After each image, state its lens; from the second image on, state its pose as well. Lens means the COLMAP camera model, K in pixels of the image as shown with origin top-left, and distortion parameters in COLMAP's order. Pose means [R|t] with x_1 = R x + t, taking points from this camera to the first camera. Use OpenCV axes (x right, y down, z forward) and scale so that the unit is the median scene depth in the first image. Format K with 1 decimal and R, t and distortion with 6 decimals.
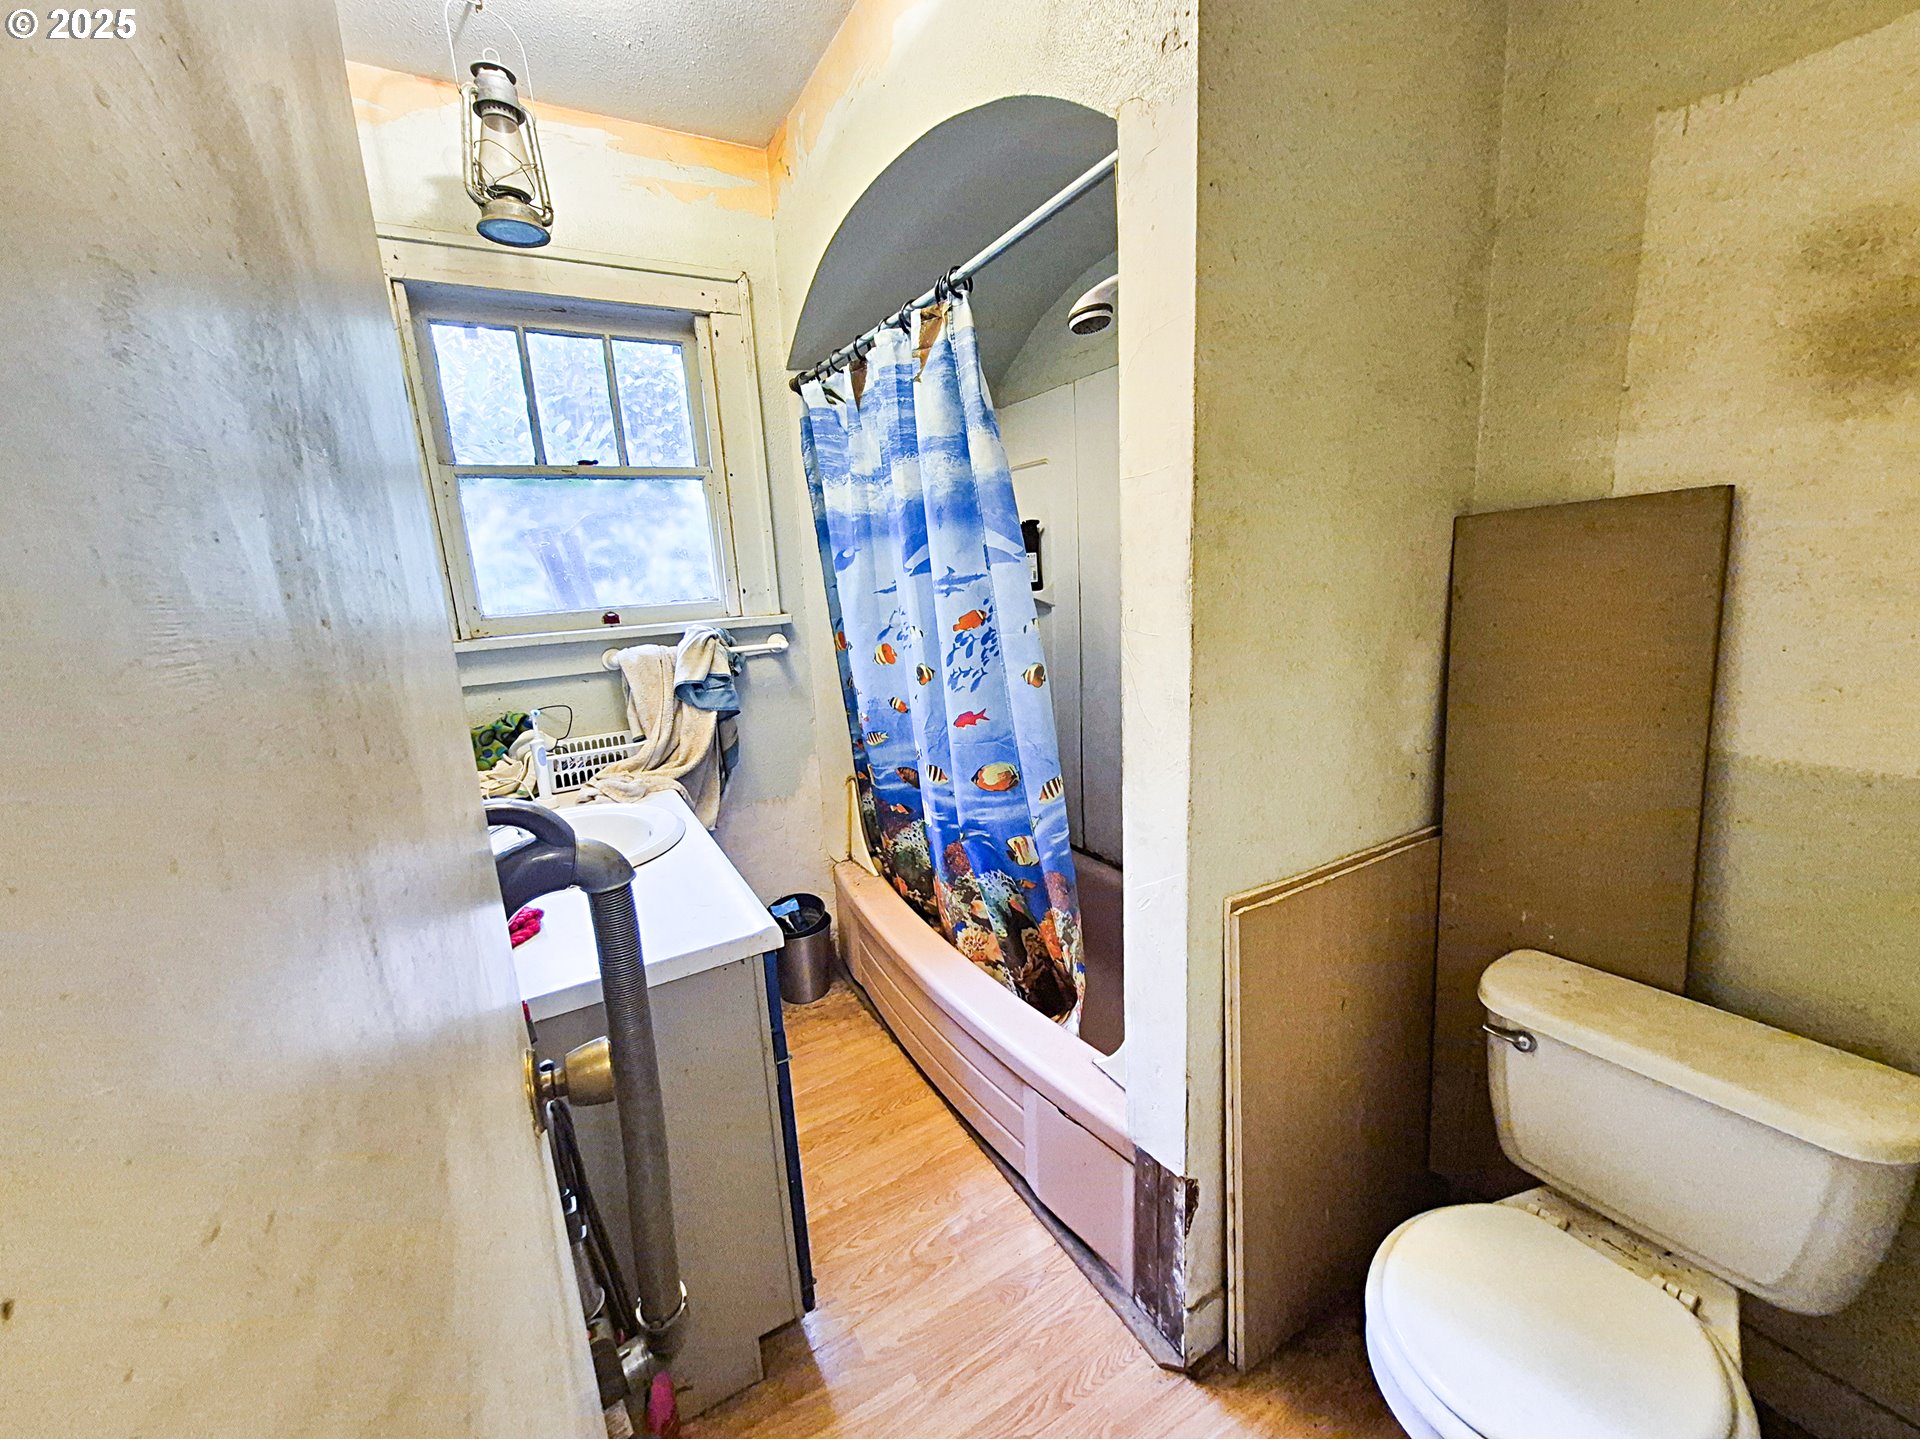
lens RADIAL K [[790.4, 0, 965.0], [0, 790.4, 721.6], [0, 0, 1]] dist [-0.000438, -0.001093]
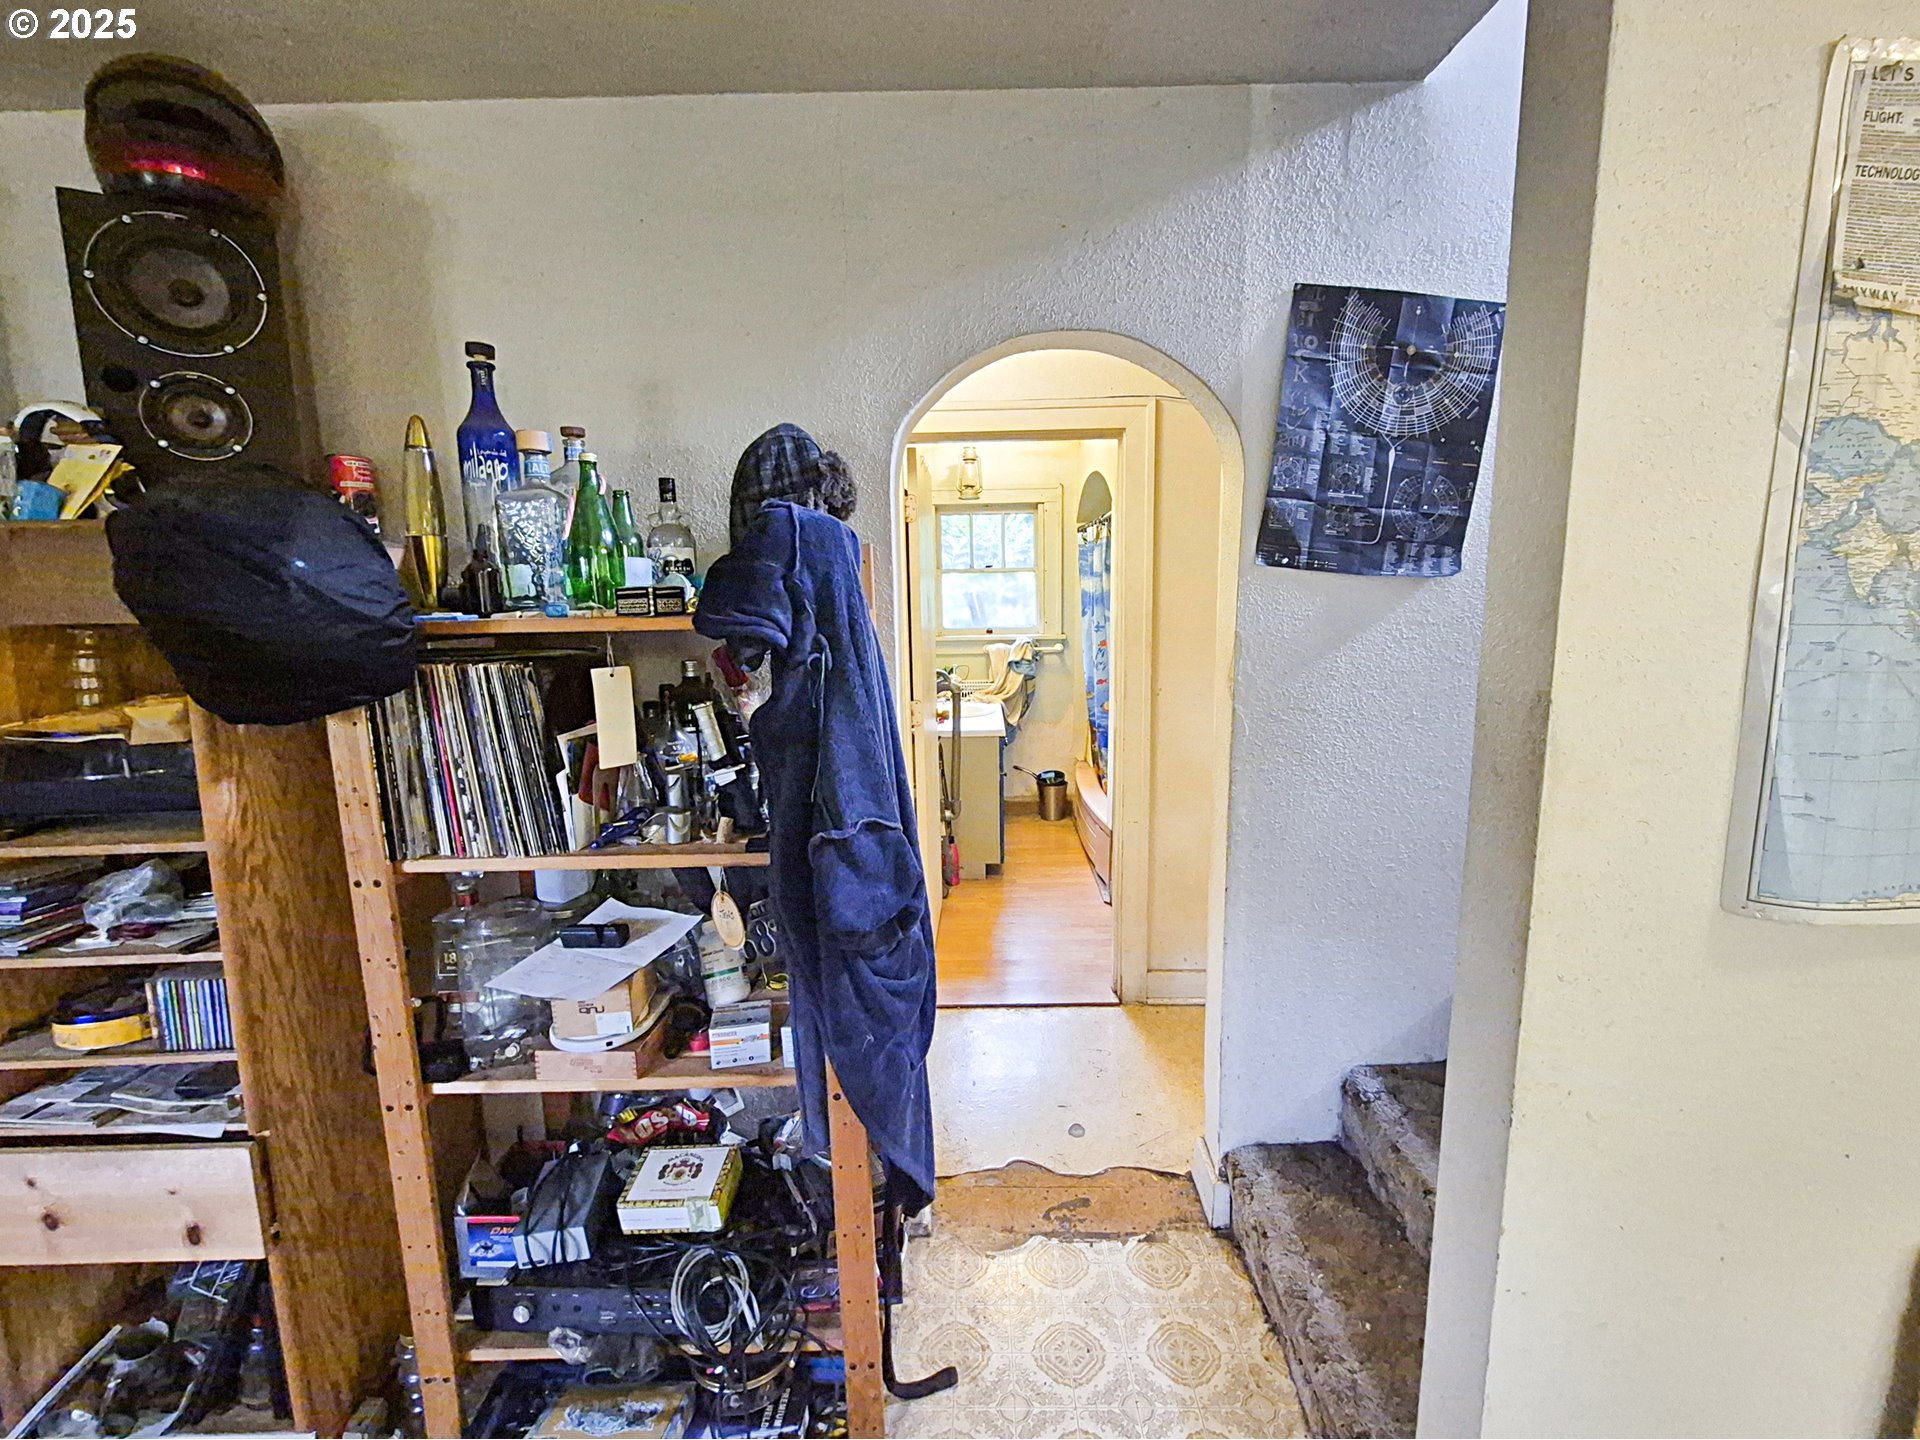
lens RADIAL K [[790.4, 0, 943.5], [0, 790.4, 716.2], [0, 0, 1]] dist [-0.000438, -0.001093]
pose [[0.850496, 0.124231, -0.511100, 0.681467], [-0.134648, 0.990752, 0.016756, 0.100675], [0.508455, 0.054568, 0.859358, -1.096402]]
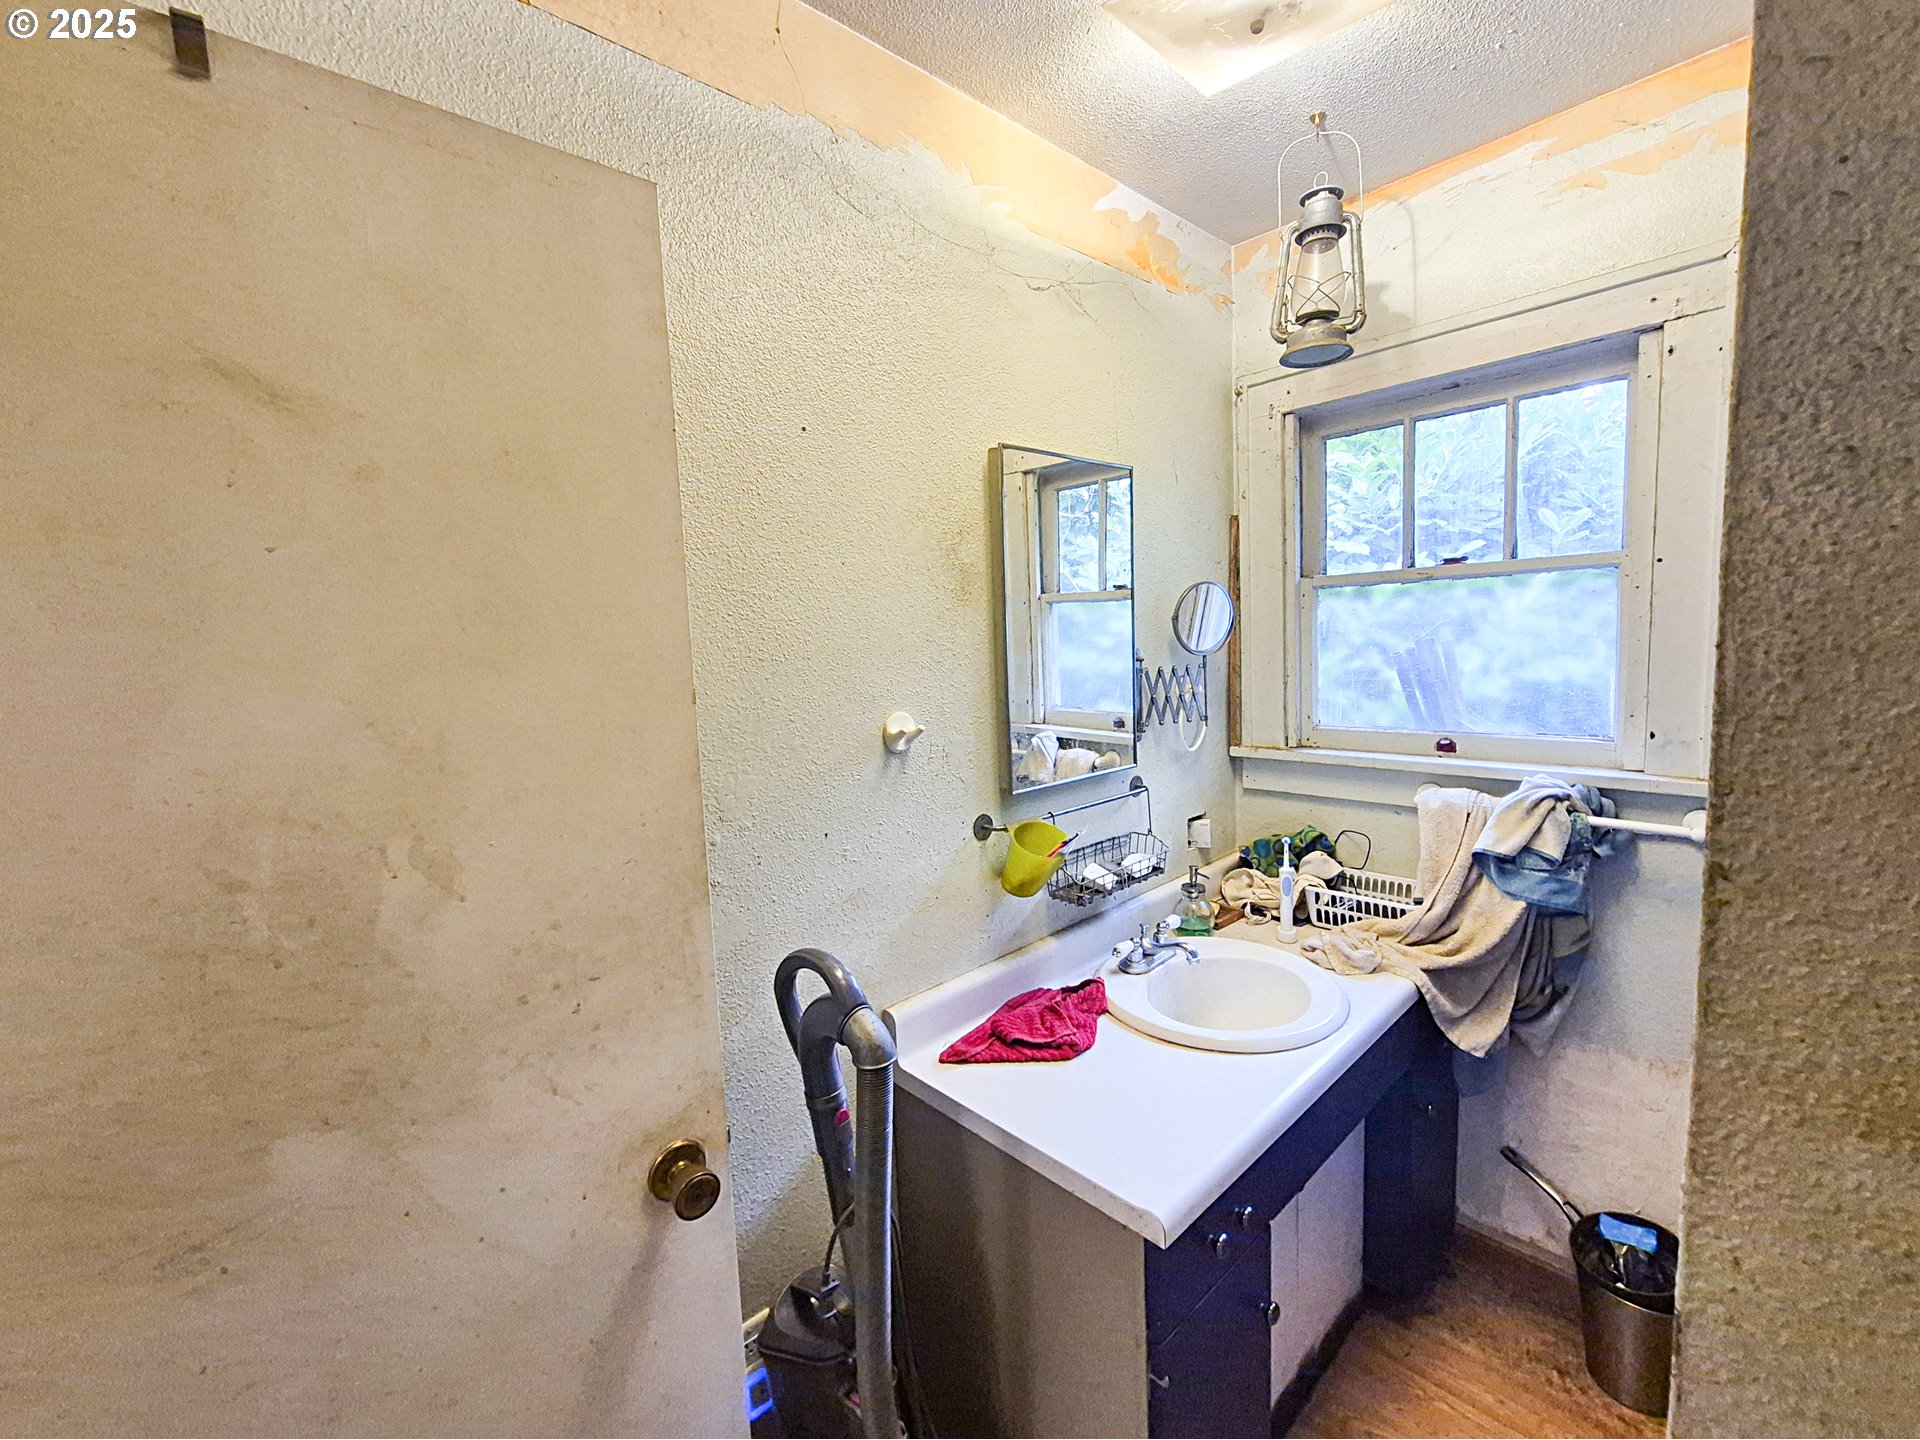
lens RADIAL K [[790.4, 0, 949.9], [0, 790.4, 714.9], [0, 0, 1]] dist [-0.000438, -0.001093]
pose [[0.206794, 0.139490, -0.968390, 0.243485], [-0.155894, 0.981837, 0.108137, -0.174643], [0.965885, 0.128604, 0.224783, 0.318480]]
